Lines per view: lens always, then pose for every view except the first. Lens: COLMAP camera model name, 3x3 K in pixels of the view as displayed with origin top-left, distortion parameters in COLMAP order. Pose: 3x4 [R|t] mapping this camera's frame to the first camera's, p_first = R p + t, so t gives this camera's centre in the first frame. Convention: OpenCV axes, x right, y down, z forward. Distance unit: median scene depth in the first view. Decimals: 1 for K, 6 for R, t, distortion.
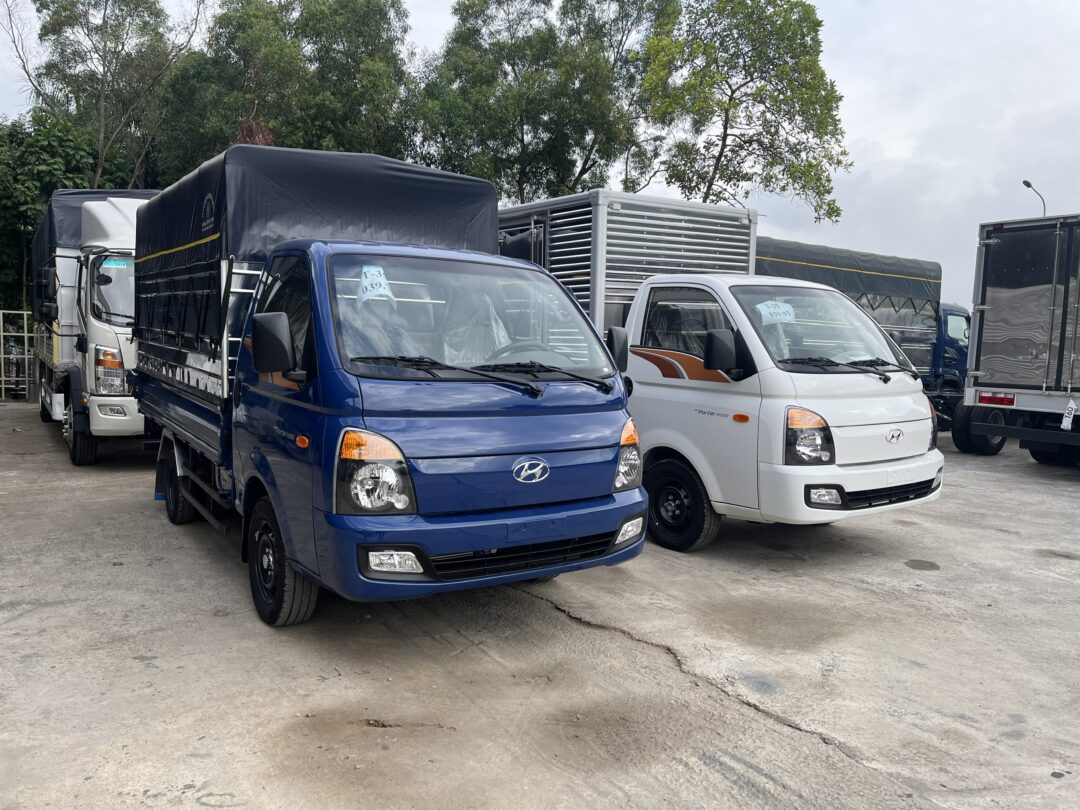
lens RADIAL K [[776.9, 0, 540.0], [0, 776.9, 405.0], [0, 0, 1]] dist [0.004253, -0.002950]
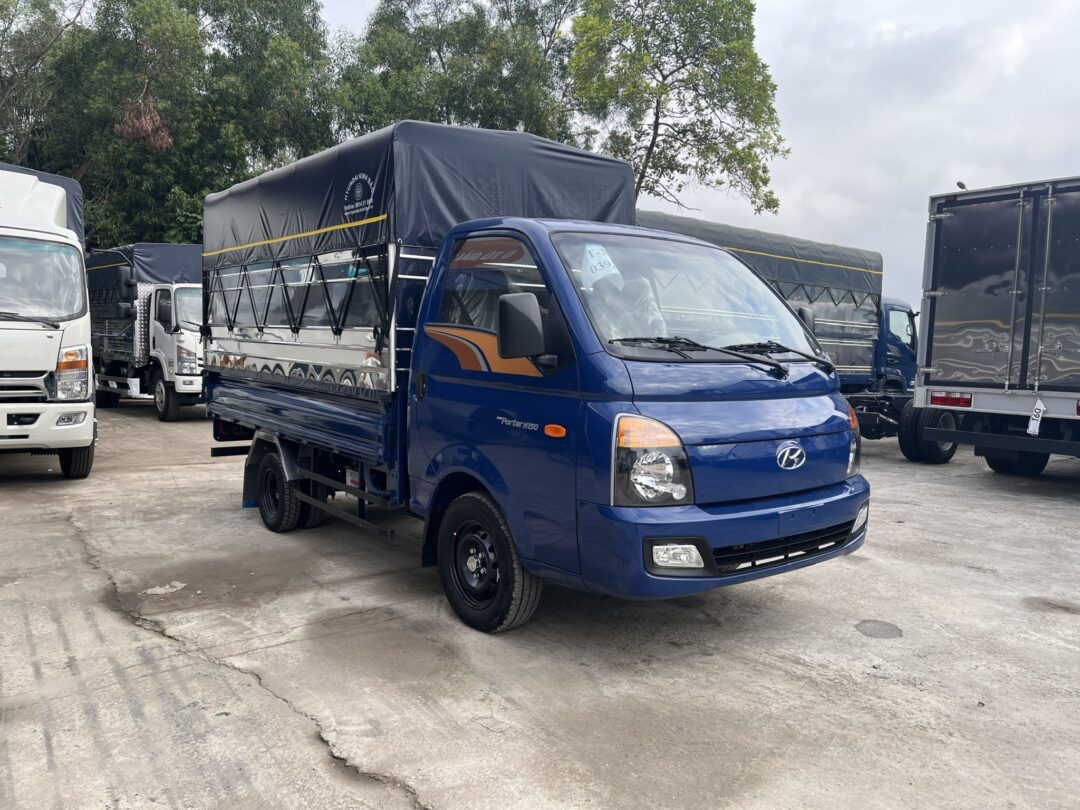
lens RADIAL K [[776.9, 0, 540.0], [0, 776.9, 405.0], [0, 0, 1]] dist [0.004253, -0.002950]
pose [[0.997713, -0.007326, 0.067187, 0.072486], [0.007795, 0.999947, -0.006725, 0.000566], [-0.067135, 0.007234, 0.997718, 0.165592]]
